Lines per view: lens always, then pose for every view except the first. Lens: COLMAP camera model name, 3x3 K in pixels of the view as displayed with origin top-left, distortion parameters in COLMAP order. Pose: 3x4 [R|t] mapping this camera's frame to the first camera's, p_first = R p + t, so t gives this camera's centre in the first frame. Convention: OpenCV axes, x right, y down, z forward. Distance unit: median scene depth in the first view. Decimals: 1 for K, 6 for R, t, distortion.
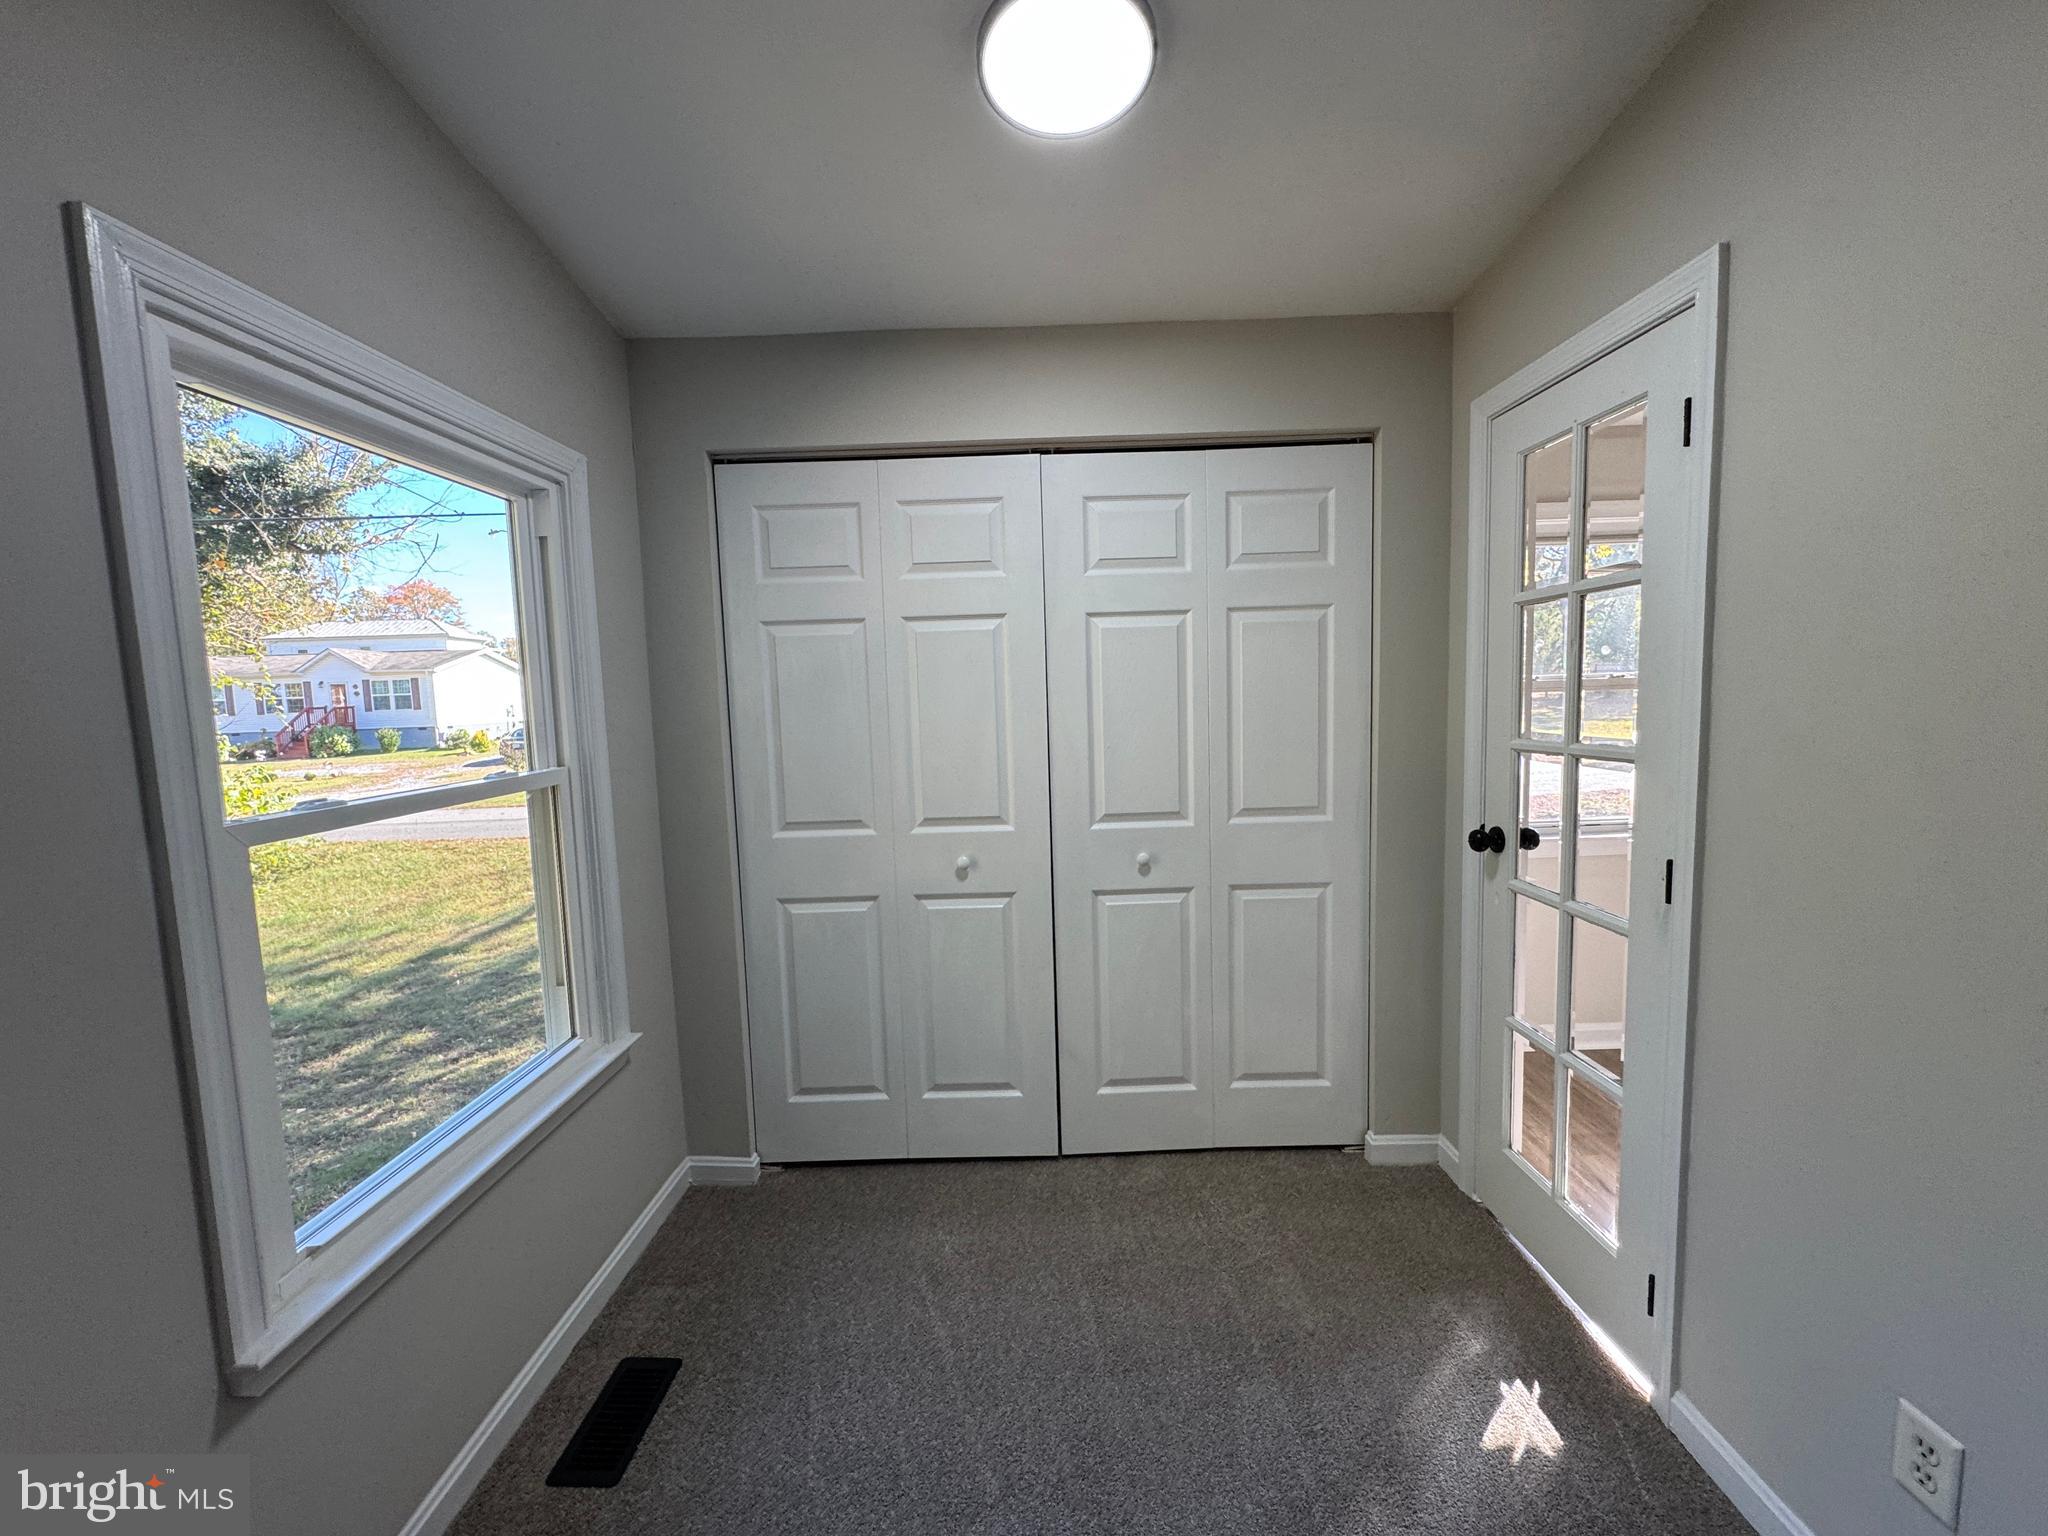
lens RADIAL K [[820.0, 0, 1026.1], [0, 820.0, 763.9], [0, 0, 1]] dist [-0.003198, -0.000260]
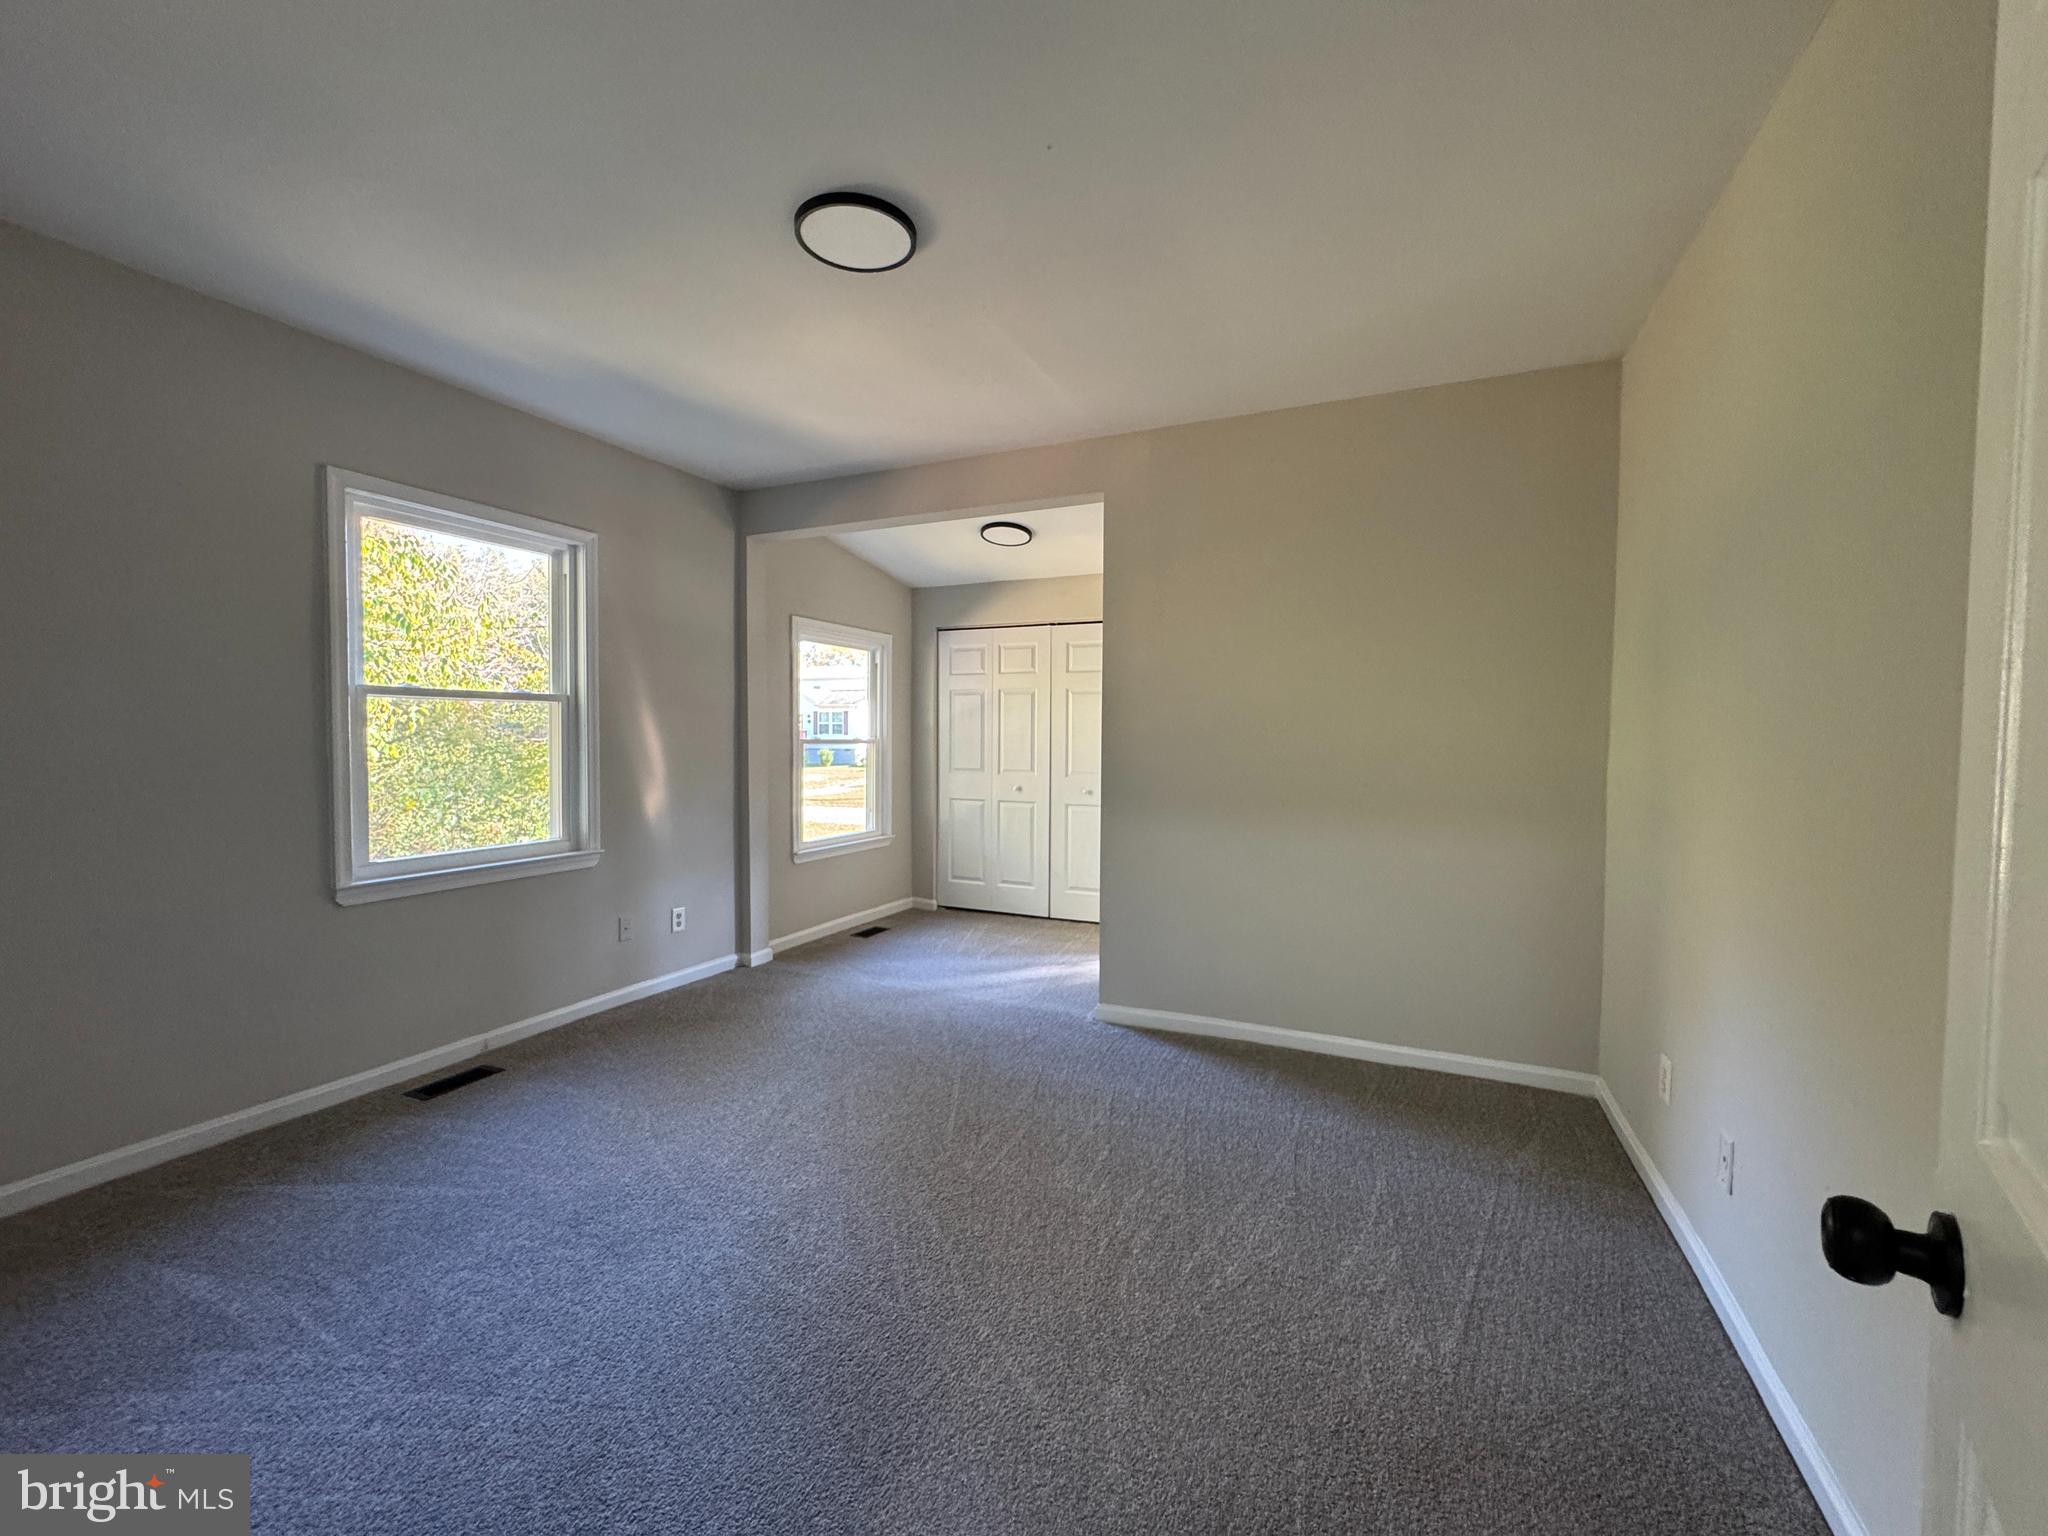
lens RADIAL K [[820.0, 0, 1023.7], [0, 820.0, 771.2], [0, 0, 1]] dist [-0.003198, -0.000260]
pose [[0.910211, 0.049096, -0.411225, 0.189634], [-0.066012, 0.997453, -0.027027, 0.025616], [0.408851, 0.051746, 0.911133, -0.245933]]
